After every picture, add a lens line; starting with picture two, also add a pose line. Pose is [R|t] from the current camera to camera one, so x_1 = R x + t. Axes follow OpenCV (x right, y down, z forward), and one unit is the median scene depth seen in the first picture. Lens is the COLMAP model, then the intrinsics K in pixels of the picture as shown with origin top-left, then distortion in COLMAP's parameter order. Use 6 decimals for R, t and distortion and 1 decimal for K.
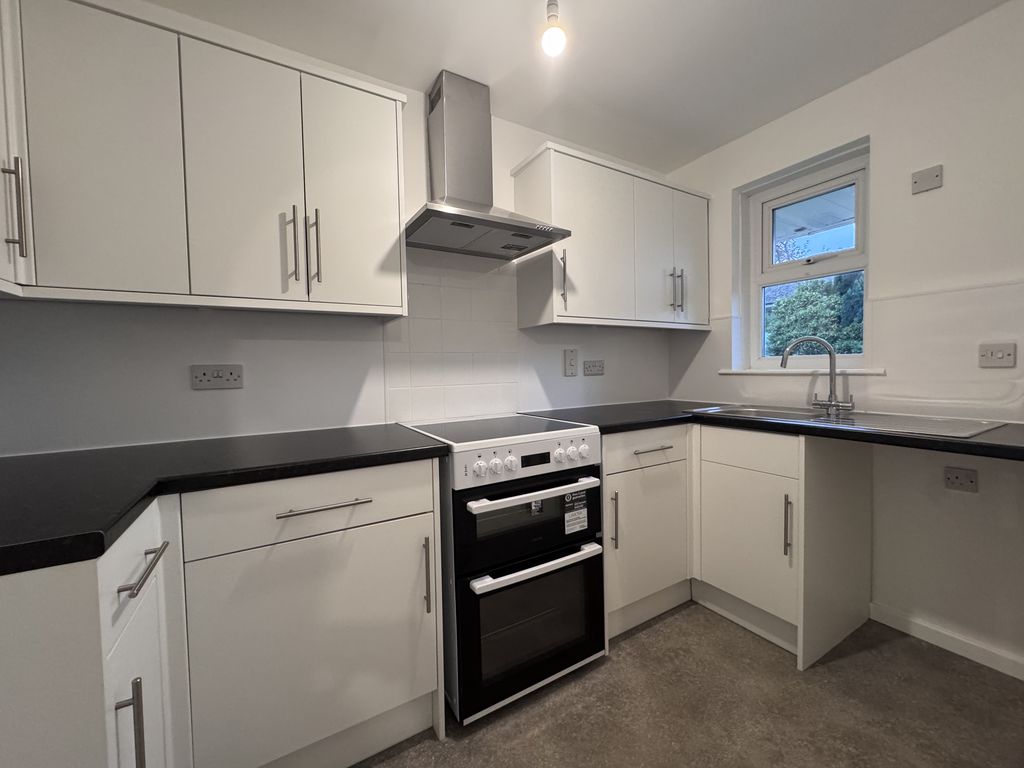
lens RADIAL K [[405.4, 0, 508.9], [0, 405.4, 380.8], [0, 0, 1]] dist [-0.000520, -0.000388]
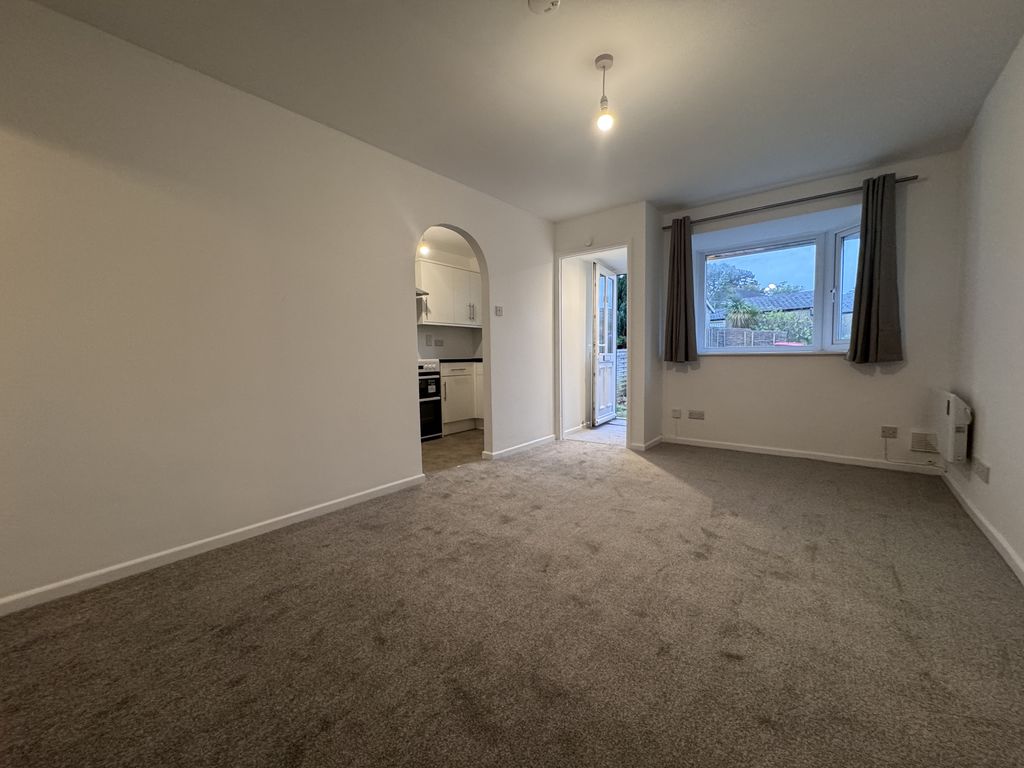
lens RADIAL K [[405.4, 0, 505.2], [0, 405.4, 382.5], [0, 0, 1]] dist [-0.000520, -0.000388]
pose [[0.943735, -0.016144, 0.330309, -0.300790], [0.010621, 0.999772, 0.018517, 0.224876], [-0.330532, -0.013967, 0.943691, -1.933682]]
